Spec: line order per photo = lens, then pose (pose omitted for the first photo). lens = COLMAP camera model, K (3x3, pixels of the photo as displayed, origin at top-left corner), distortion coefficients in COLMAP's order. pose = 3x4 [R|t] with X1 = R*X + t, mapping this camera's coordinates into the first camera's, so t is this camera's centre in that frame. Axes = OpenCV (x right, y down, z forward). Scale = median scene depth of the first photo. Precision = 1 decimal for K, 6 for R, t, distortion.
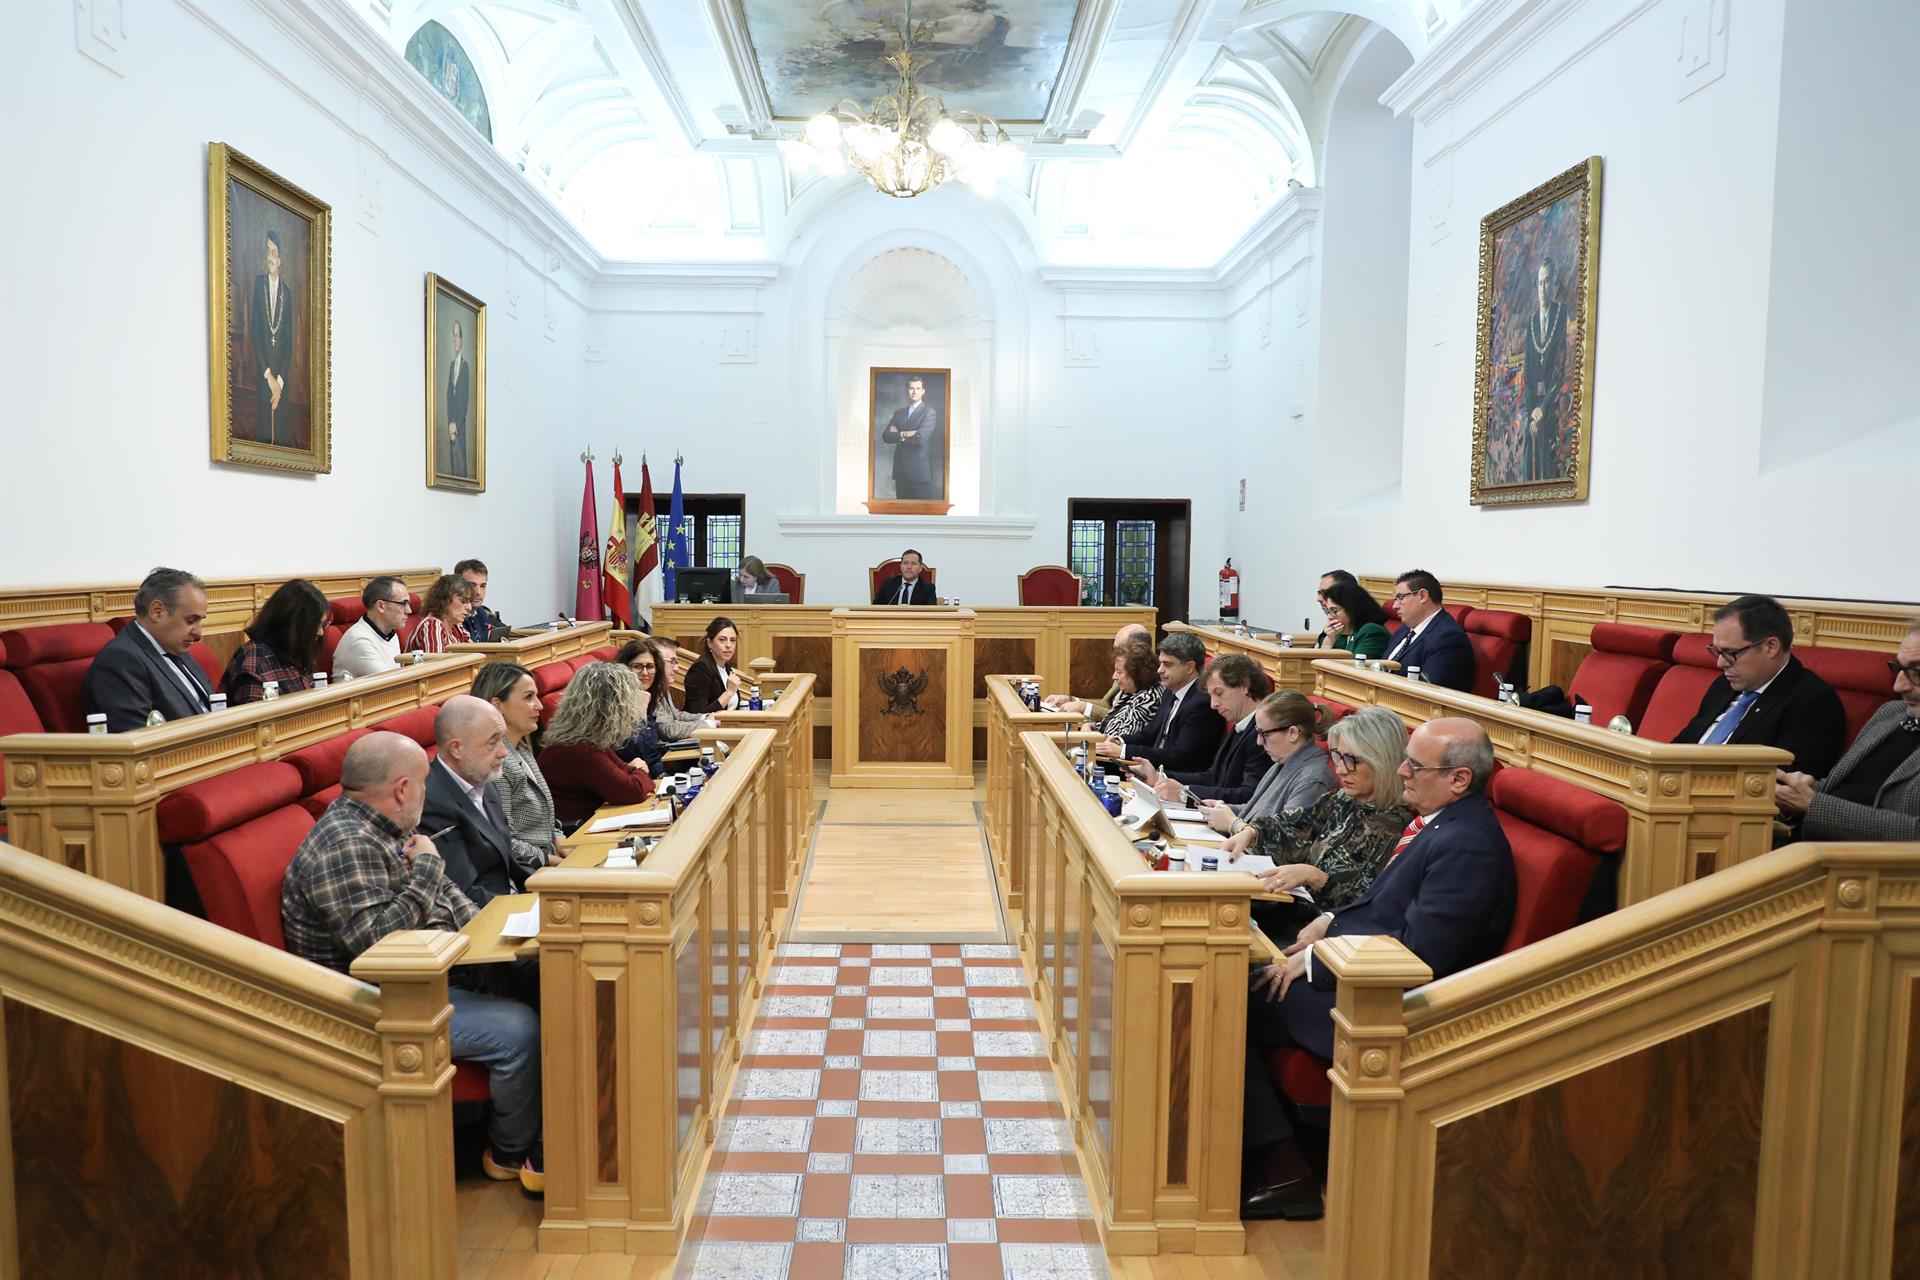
lens RADIAL K [[1282.6, 0, 927.9], [0, 1282.6, 659.1], [0, 0, 1]] dist [-0.007173, 0.014923]
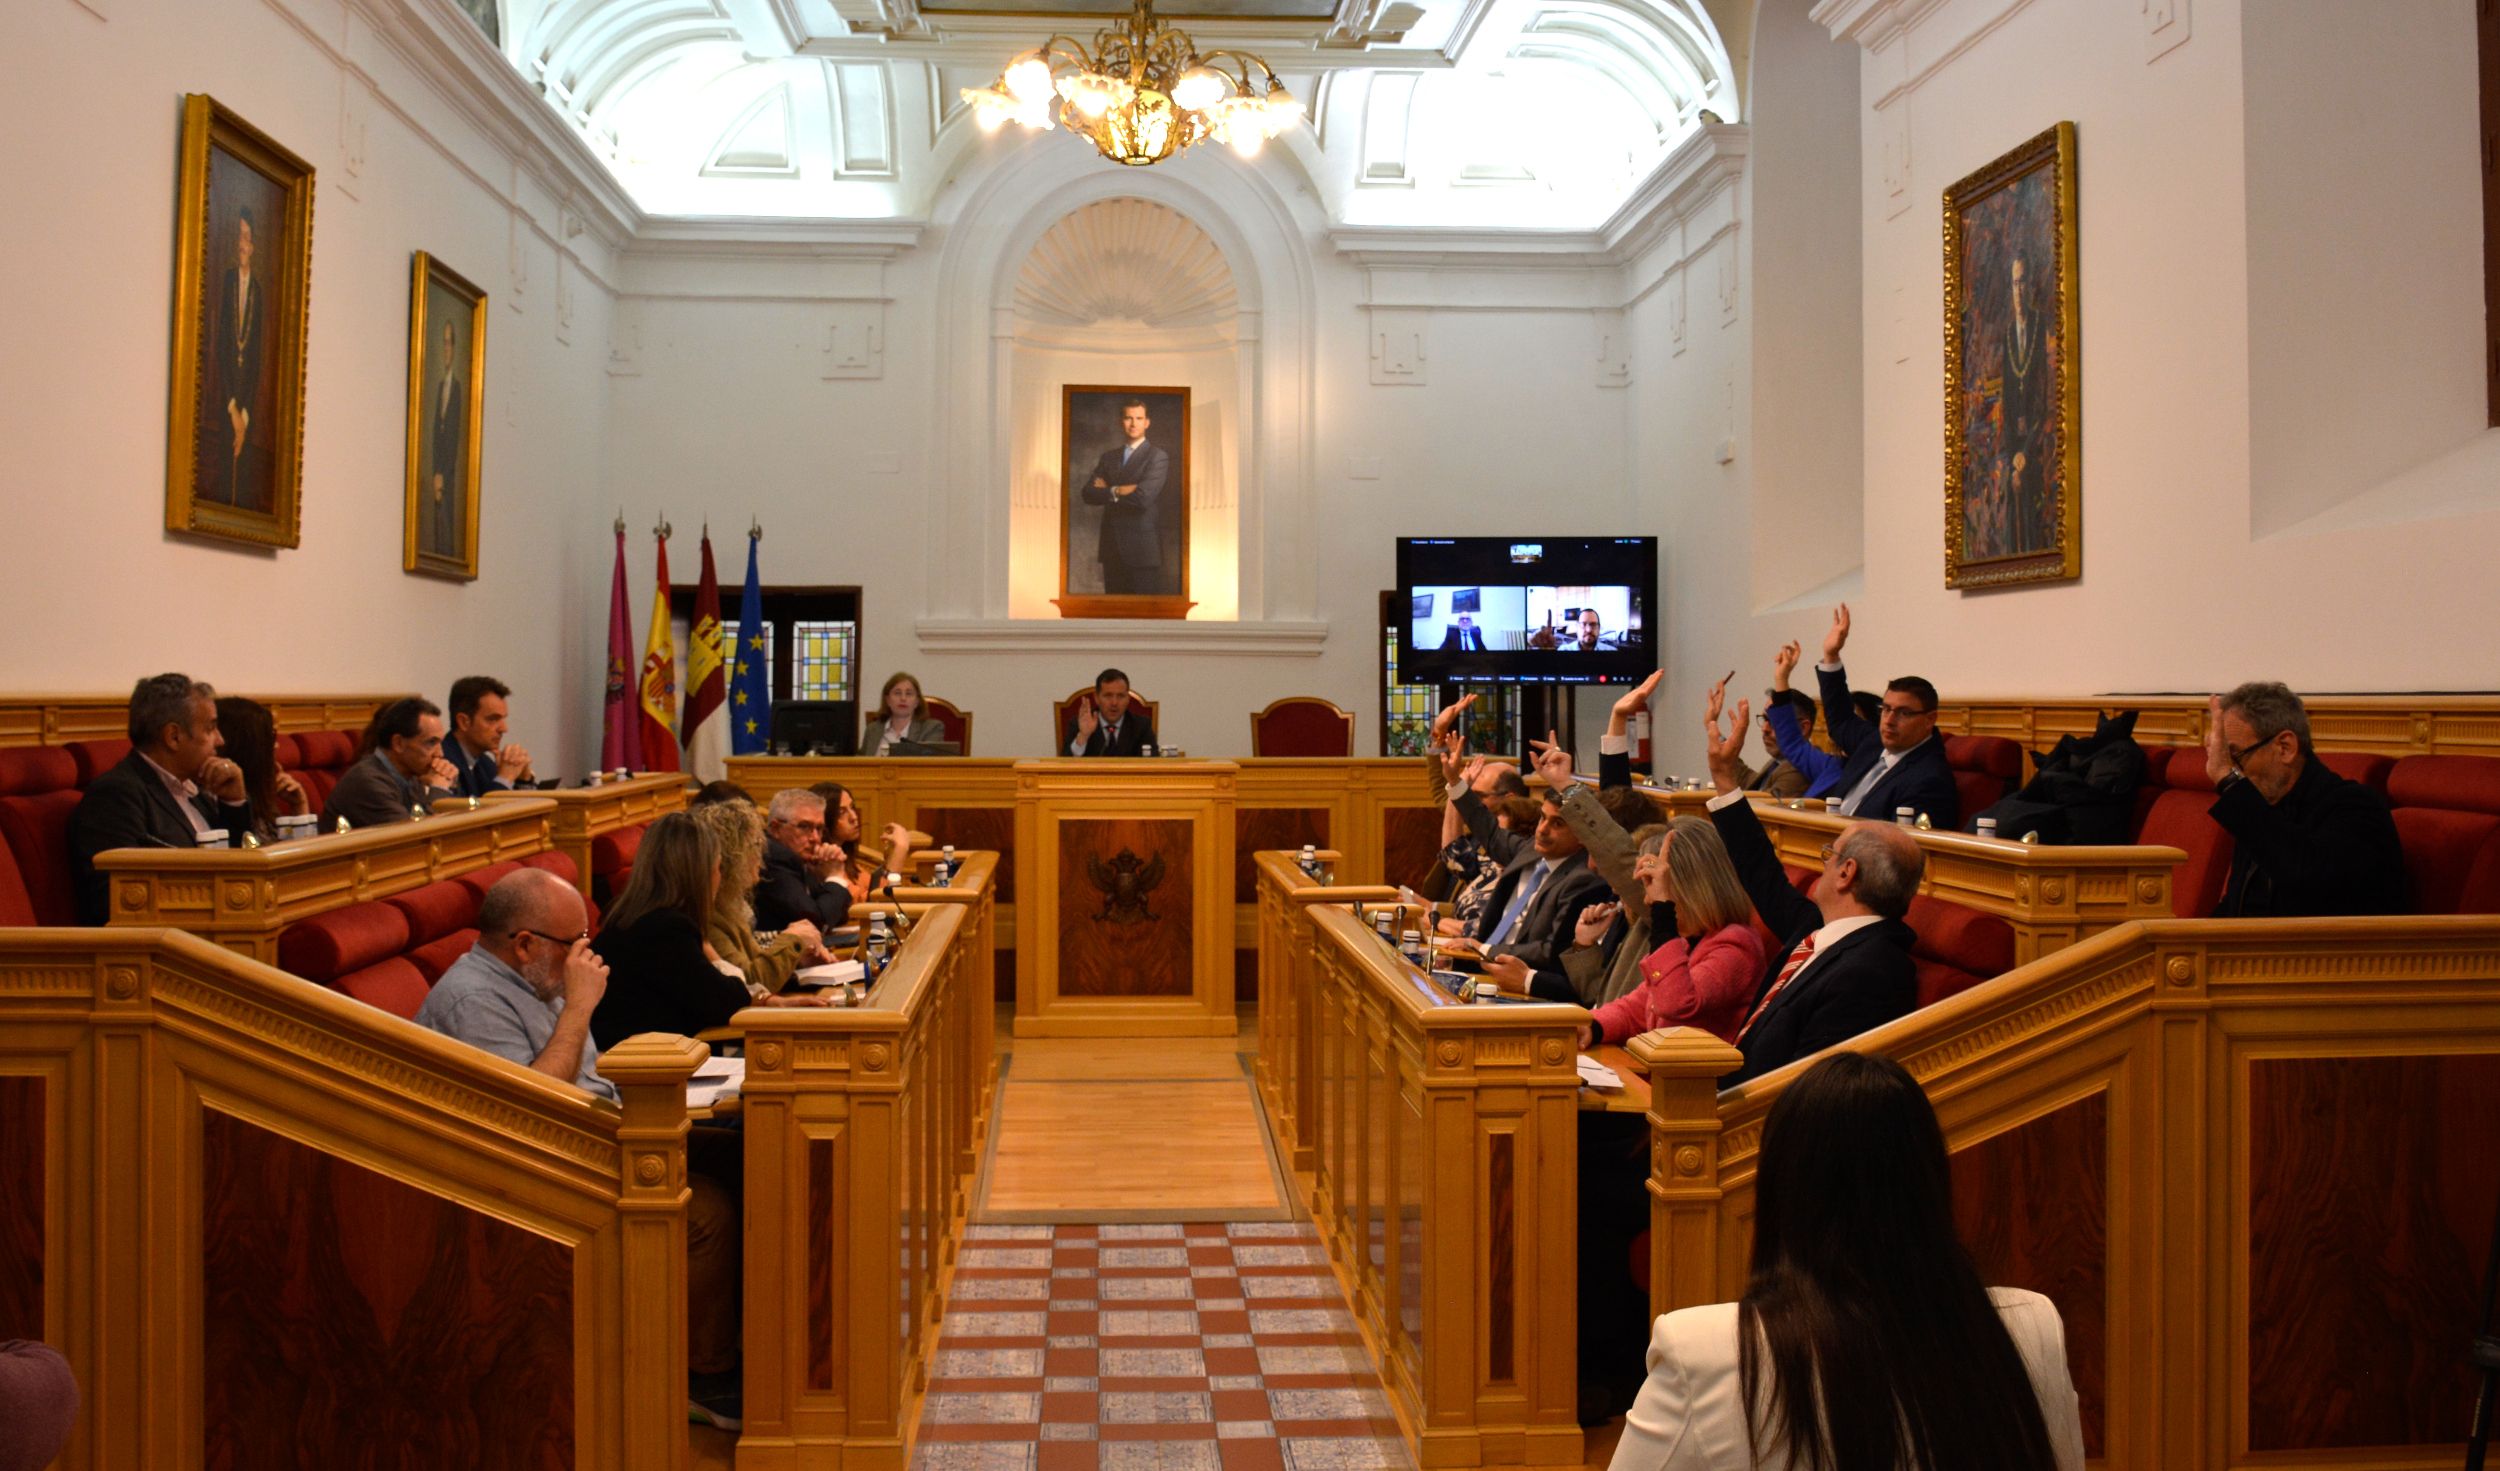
lens RADIAL K [[2619.4, 0, 1231.8], [0, 2619.4, 728.1], [0, 0, 1]] dist [0.147170, 0.000000]
pose [[0.999014, -0.006514, 0.043906, -0.035141], [0.010018, 0.996739, -0.080072, 0.076757], [-0.043242, 0.080433, 0.995822, -0.476491]]
